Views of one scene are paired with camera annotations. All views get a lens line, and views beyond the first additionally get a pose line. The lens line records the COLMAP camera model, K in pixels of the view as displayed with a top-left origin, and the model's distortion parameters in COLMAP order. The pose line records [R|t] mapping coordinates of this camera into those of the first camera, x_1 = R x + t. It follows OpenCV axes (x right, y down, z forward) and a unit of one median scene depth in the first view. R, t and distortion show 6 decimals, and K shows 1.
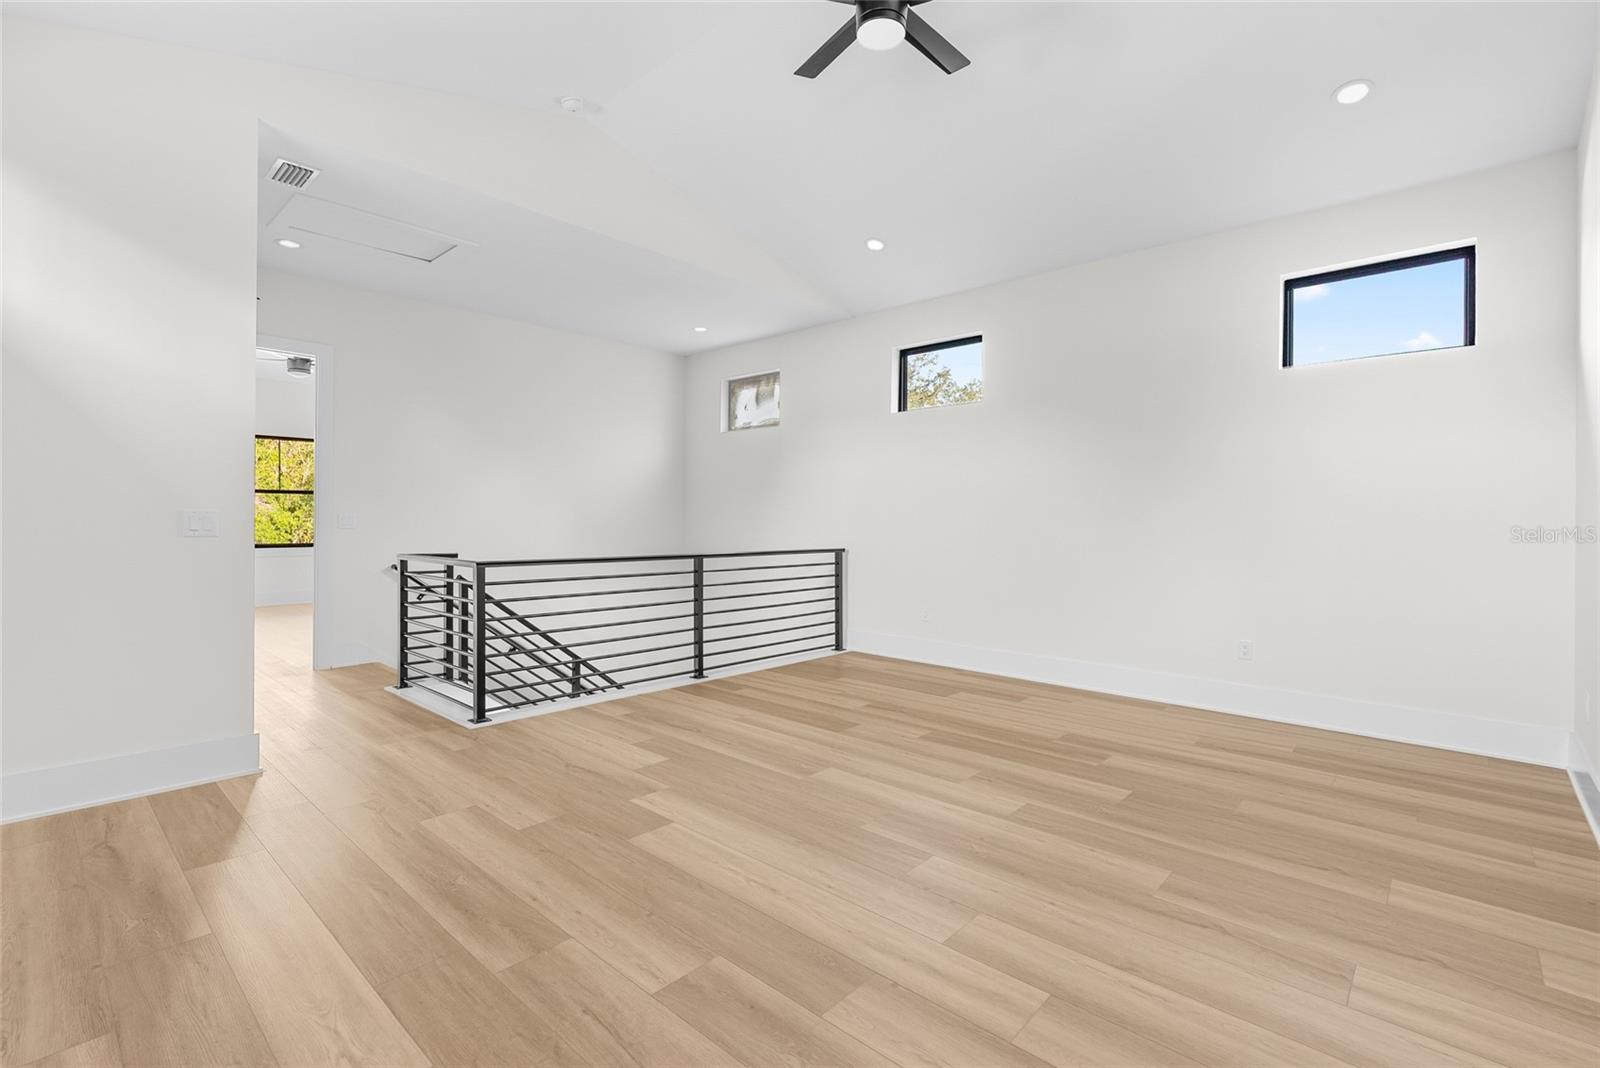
lens RADIAL K [[727.3, 0, 802.4], [0, 727.3, 524.3], [0, 0, 1]] dist [-0.003617, 0.000899]
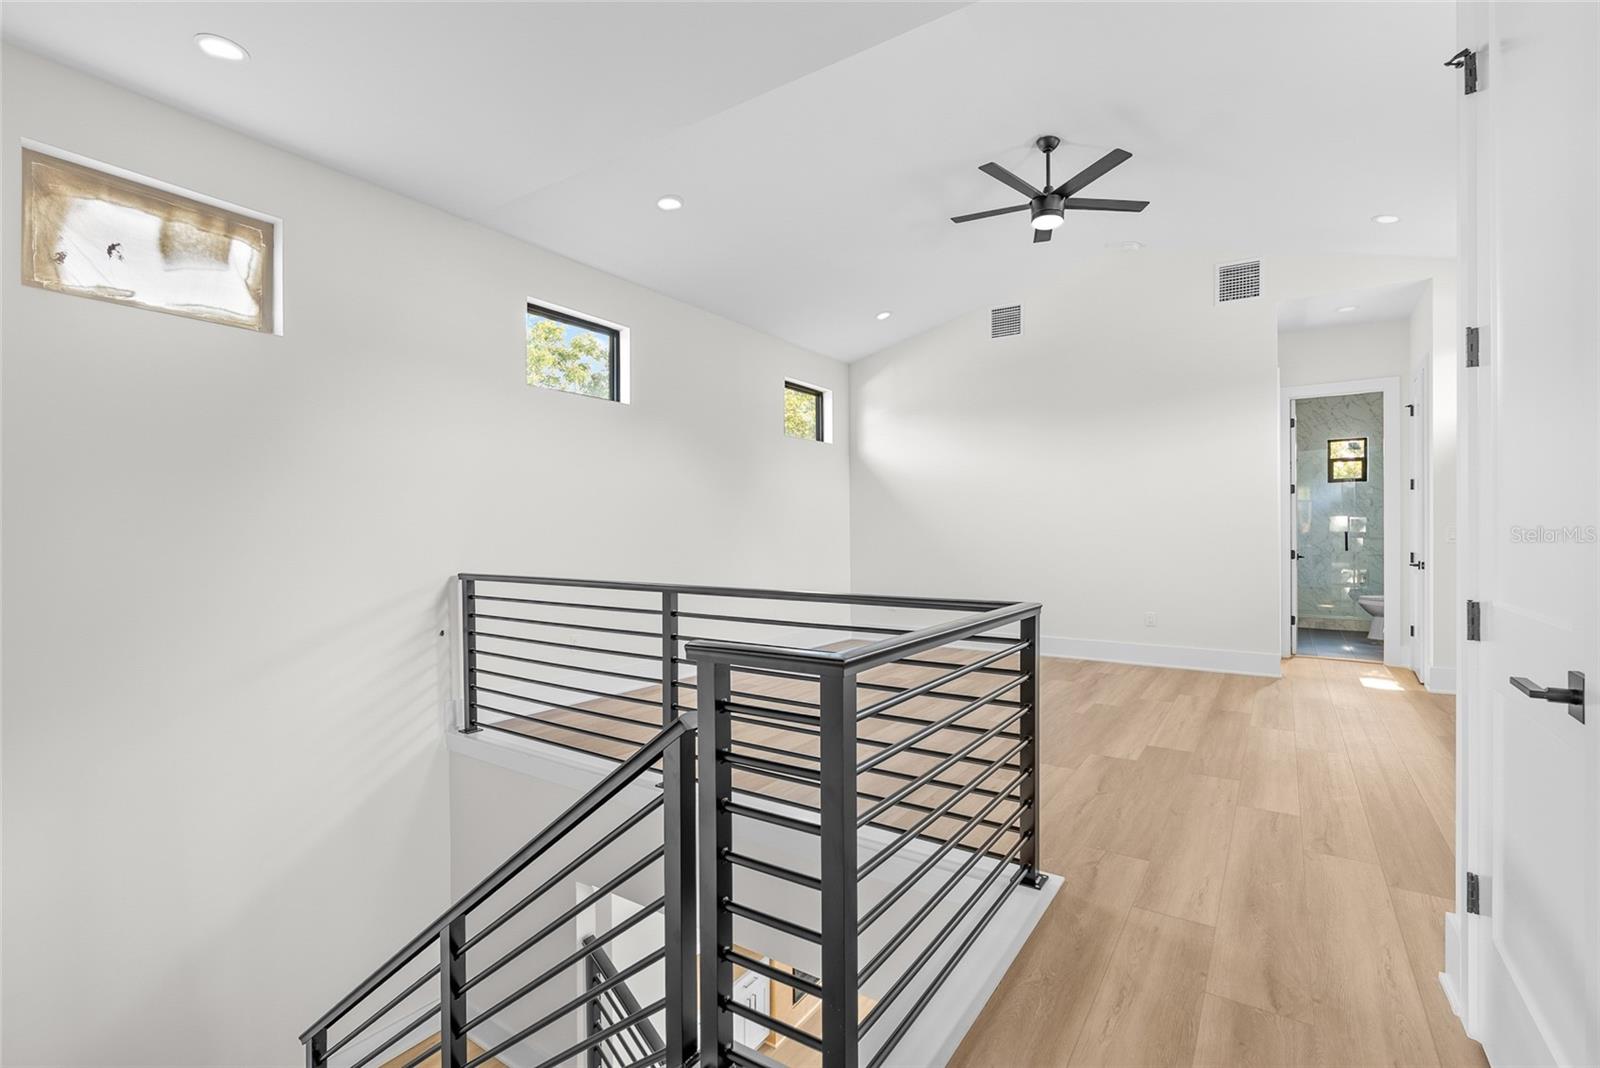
lens RADIAL K [[727.3, 0, 799.7], [0, 727.3, 533.2], [0, 0, 1]] dist [-0.003617, 0.000899]
pose [[-0.149242, -0.015154, 0.988685, -1.123163], [0.003862, 0.999866, 0.015909, -0.018684], [-0.988793, 0.006192, -0.149163, 1.442668]]
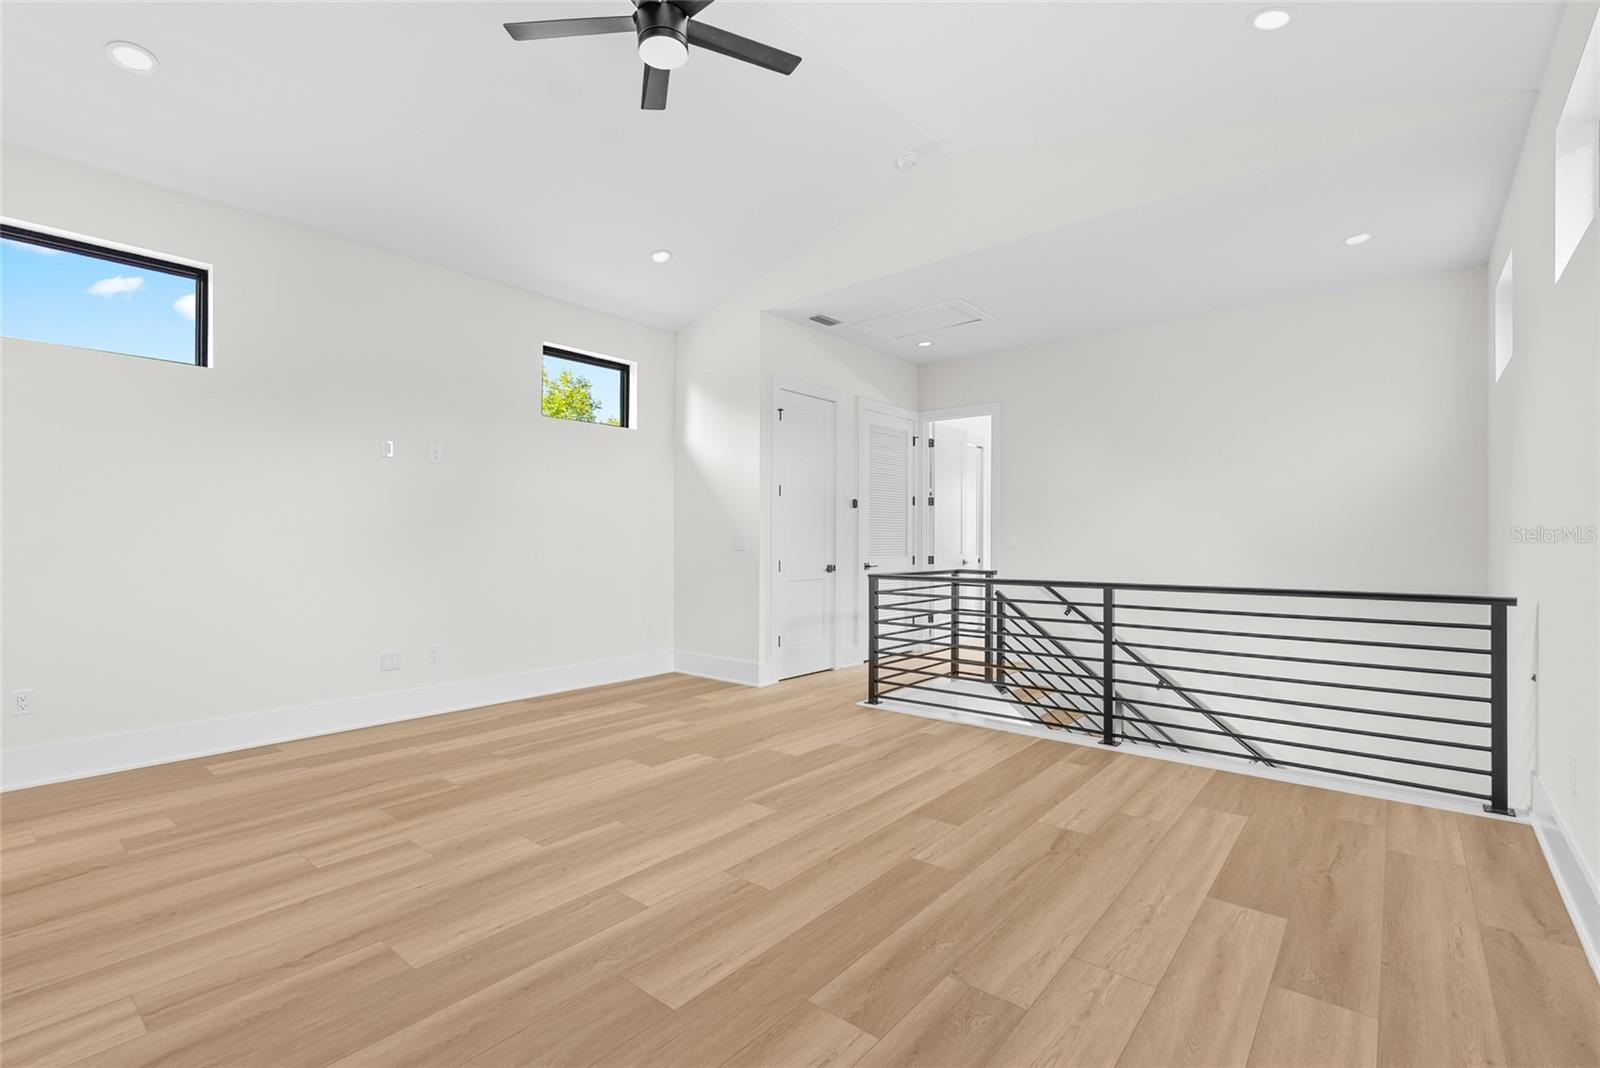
lens RADIAL K [[727.3, 0, 802.9], [0, 727.3, 536.9], [0, 0, 1]] dist [-0.003617, 0.000899]
pose [[0.042693, -0.010732, -0.999031, 0.905129], [-0.002869, 0.999937, -0.010864, 0.001412], [0.999084, 0.003330, 0.042659, 0.941484]]
